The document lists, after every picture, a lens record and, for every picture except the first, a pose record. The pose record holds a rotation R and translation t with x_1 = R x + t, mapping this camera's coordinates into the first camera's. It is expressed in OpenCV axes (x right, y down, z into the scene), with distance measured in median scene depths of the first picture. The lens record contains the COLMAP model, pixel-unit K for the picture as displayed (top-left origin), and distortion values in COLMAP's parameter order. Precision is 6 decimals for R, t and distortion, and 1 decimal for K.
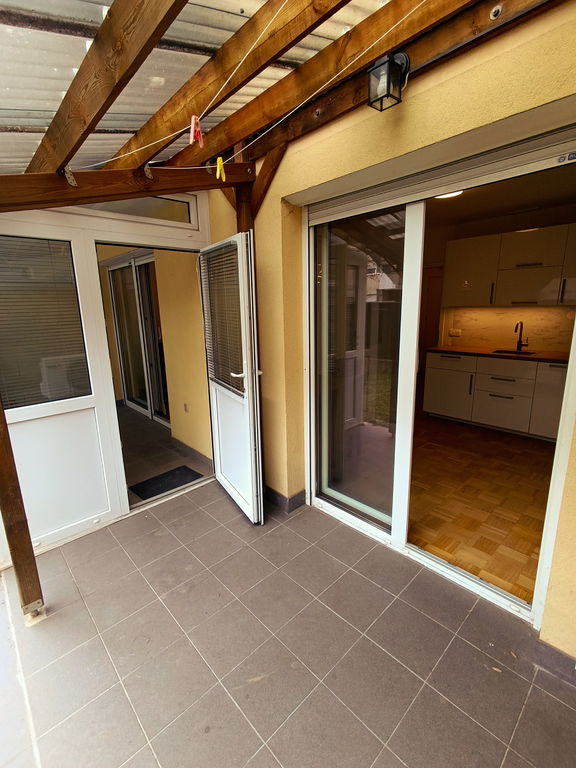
lens RADIAL K [[353.4, 0, 284.8], [0, 353.4, 383.5], [0, 0, 1]] dist [-0.001407, 0.001456]
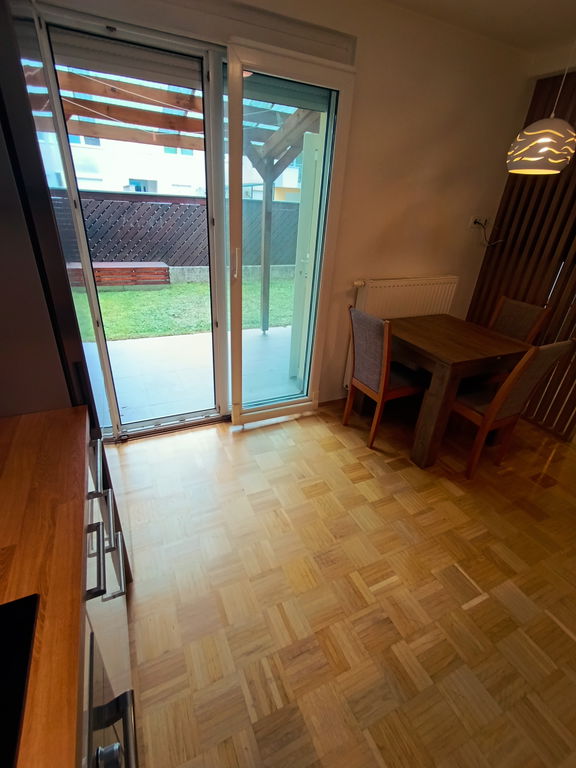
lens RADIAL K [[353.4, 0, 284.8], [0, 353.4, 383.5], [0, 0, 1]] dist [-0.001407, 0.001456]
pose [[-0.299419, 0.443861, -0.844592, 0.989948], [-0.254758, 0.815874, 0.519084, -0.254887], [0.919482, 0.370590, -0.131211, 1.047338]]
